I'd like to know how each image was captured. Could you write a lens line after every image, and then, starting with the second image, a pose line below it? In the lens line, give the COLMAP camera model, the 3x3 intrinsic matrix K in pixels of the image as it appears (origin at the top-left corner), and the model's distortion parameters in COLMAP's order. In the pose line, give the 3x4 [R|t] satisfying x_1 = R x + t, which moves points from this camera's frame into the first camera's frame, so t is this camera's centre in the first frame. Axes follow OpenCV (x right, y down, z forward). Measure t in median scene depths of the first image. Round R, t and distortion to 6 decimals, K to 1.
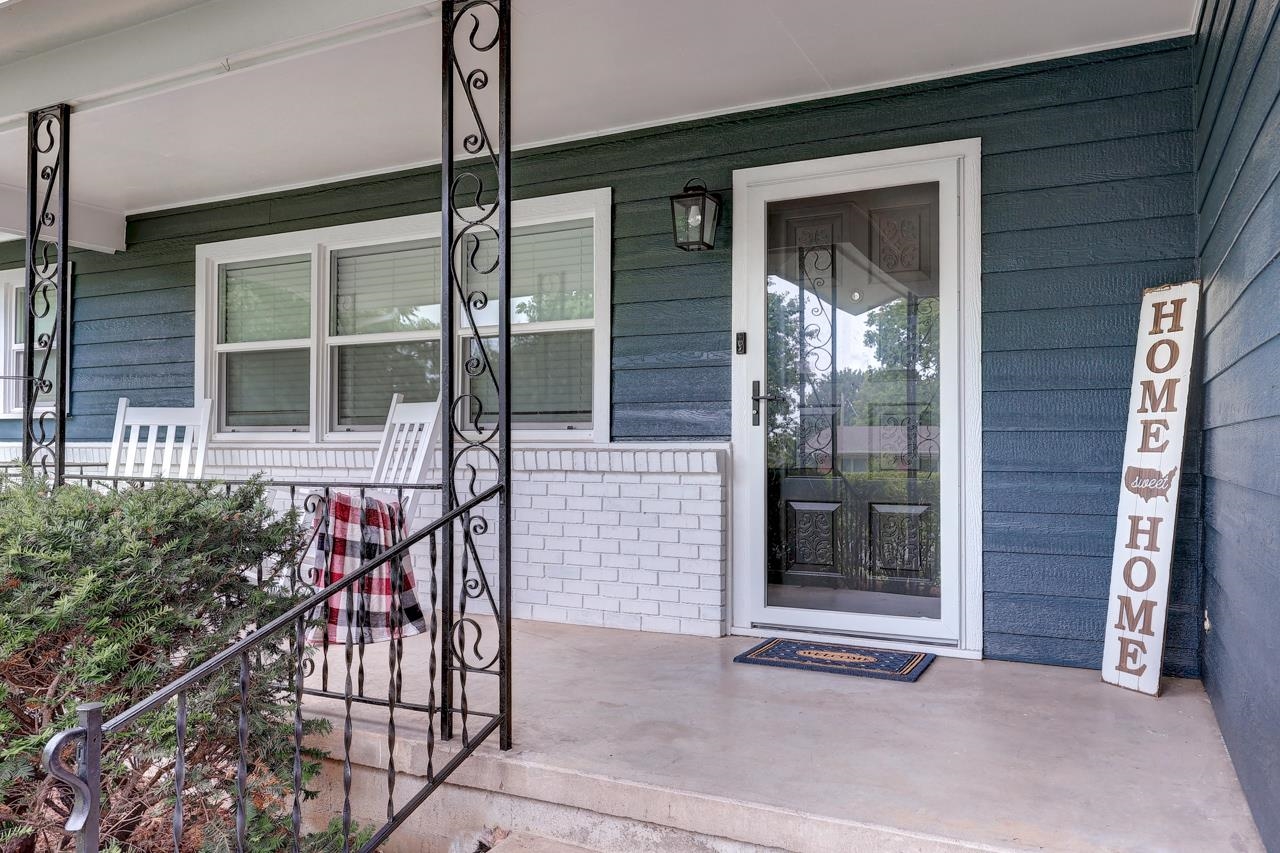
lens RADIAL K [[927.7, 0, 641.9], [0, 927.7, 428.4], [0, 0, 1]] dist [-0.008782, -0.001873]
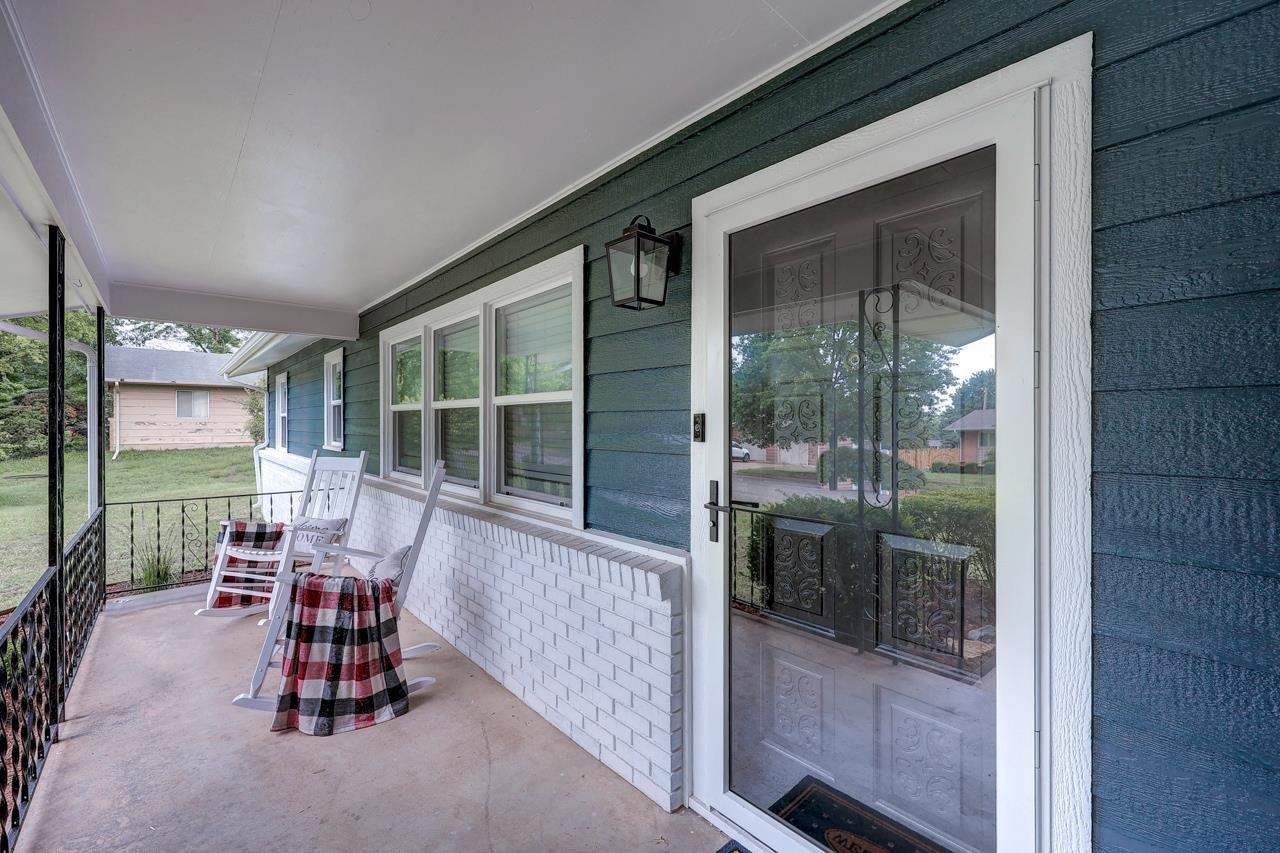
lens RADIAL K [[557.6, 0, 618.1], [0, 557.6, 431.3], [0, 0, 1]] dist [0.003505, -0.000399]
pose [[0.933369, -0.006492, -0.358859, 0.207967], [0.015287, 0.999648, 0.021678, -0.099639], [0.358592, -0.025720, 0.933140, 0.551896]]
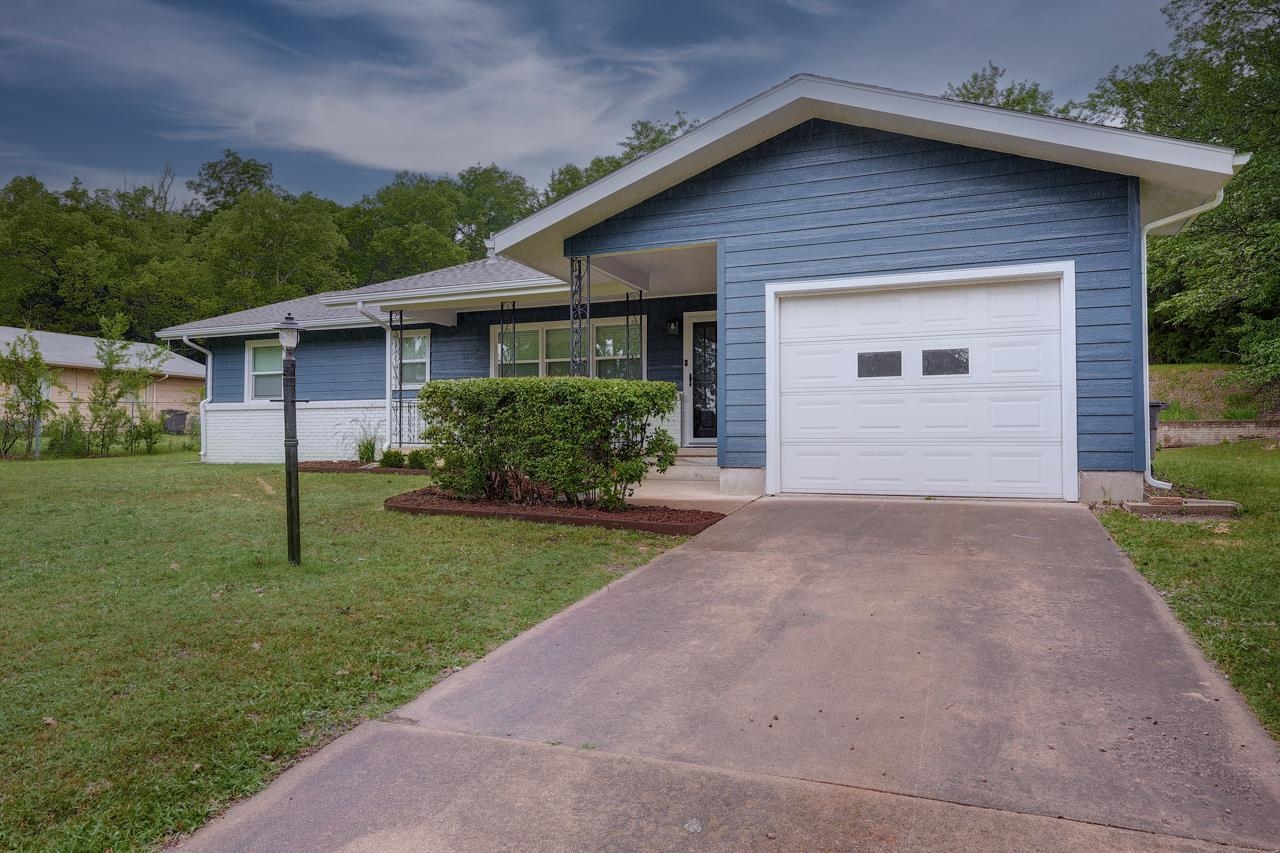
lens RADIAL K [[841.8, 0, 637.5], [0, 841.8, 428.1], [0, 0, 1]] dist [-0.001877, -0.000130]
pose [[0.997571, -0.006514, 0.069355, -0.293948], [0.005612, 0.999897, 0.013196, 0.109806], [-0.069434, -0.012775, 0.997505, -2.129467]]
